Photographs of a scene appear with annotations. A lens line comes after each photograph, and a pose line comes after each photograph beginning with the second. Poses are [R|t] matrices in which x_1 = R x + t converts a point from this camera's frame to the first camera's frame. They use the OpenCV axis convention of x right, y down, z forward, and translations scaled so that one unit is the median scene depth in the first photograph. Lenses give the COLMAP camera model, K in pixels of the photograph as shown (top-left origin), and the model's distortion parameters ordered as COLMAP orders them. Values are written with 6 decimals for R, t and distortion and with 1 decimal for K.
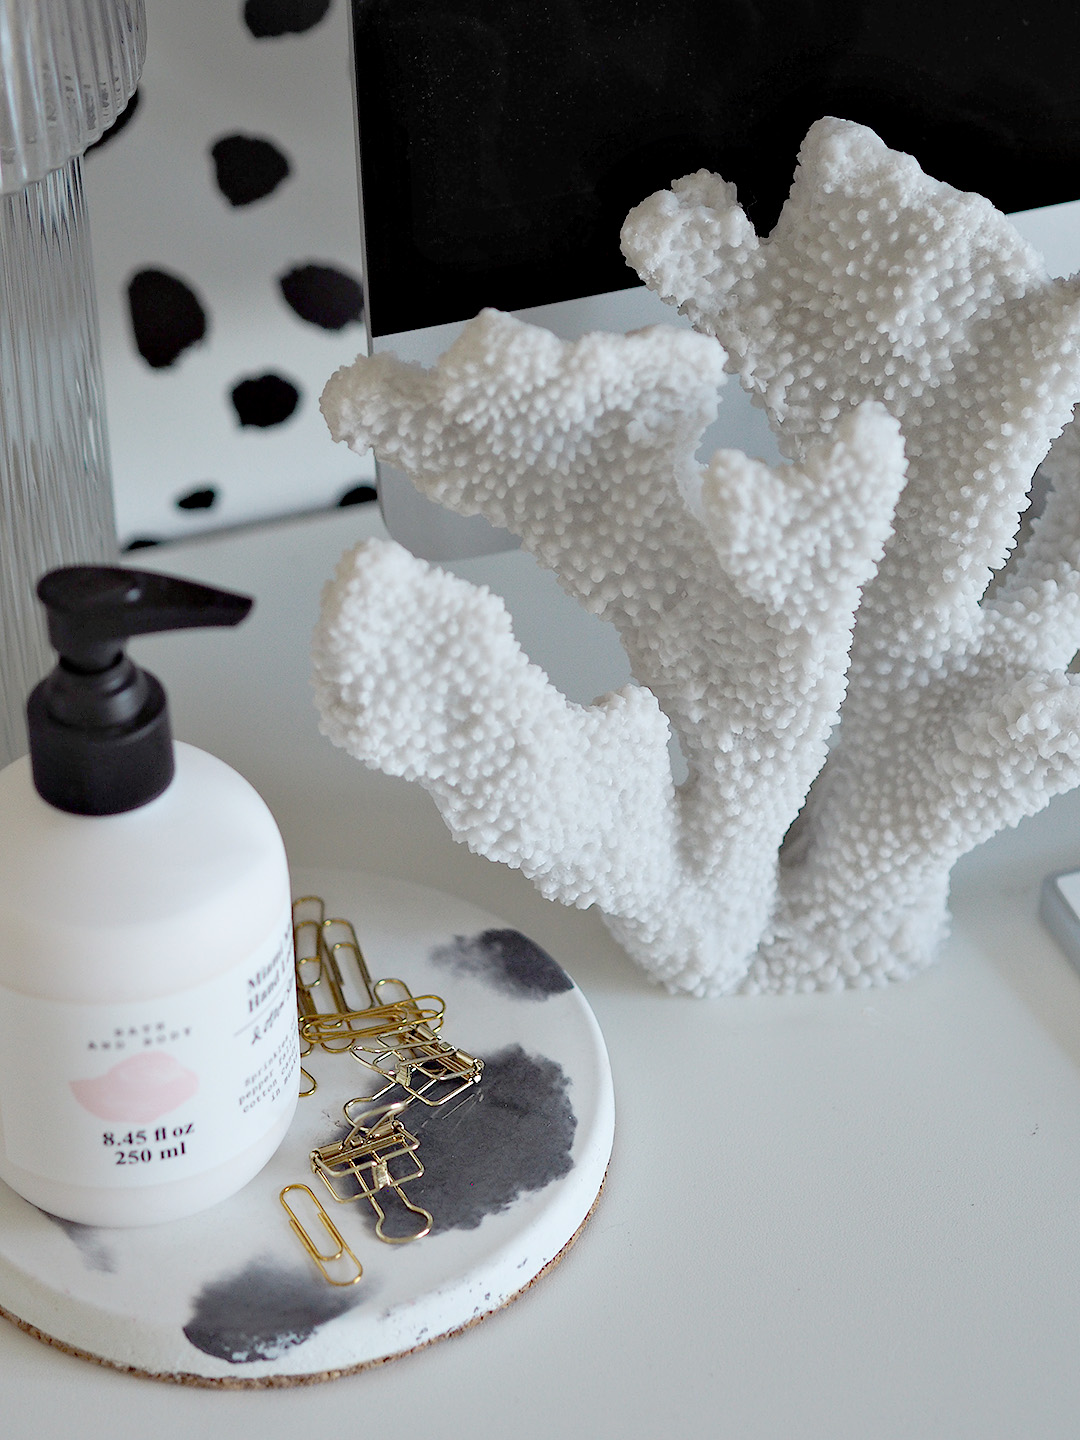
lens RADIAL K [[4116.9, 0, 543.3], [0, 4116.9, 721.3], [0, 0, 1]] dist [0.281411, 0.000000]
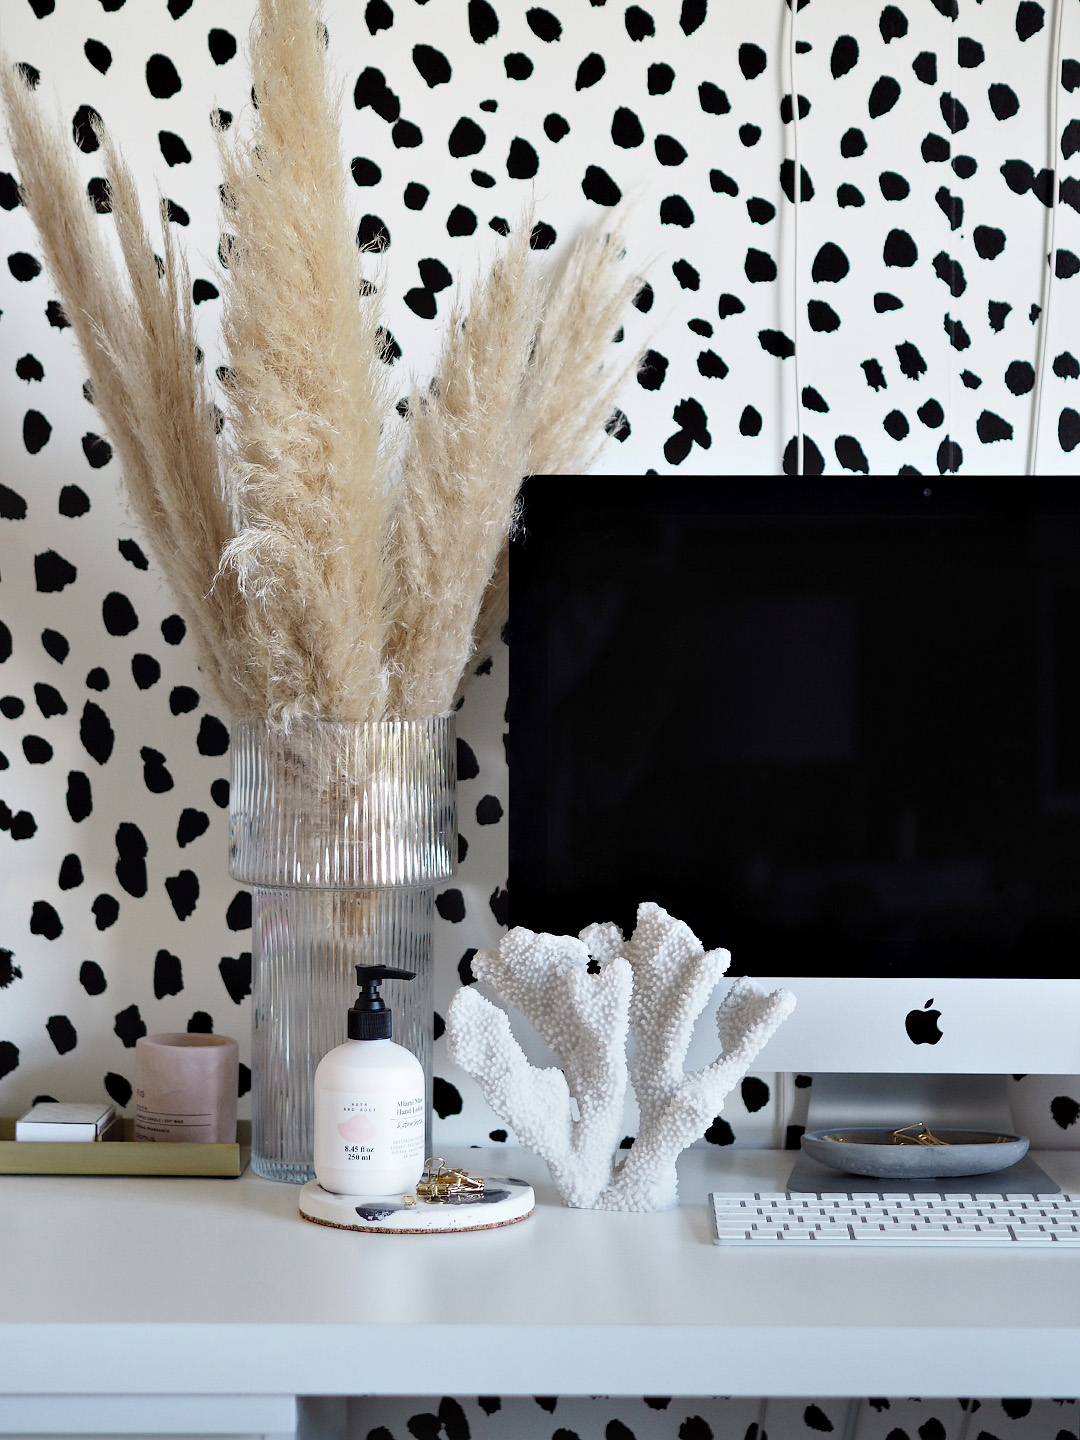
lens RADIAL K [[4116.9, 0, 539.7], [0, 4116.9, 719.1], [0, 0, 1]] dist [0.281411, 0.000000]
pose [[0.939126, 0.039811, -0.341259, 1.046827], [-0.220204, 0.832179, -0.508909, 1.338085], [0.263729, 0.553076, 0.790287, -1.557209]]
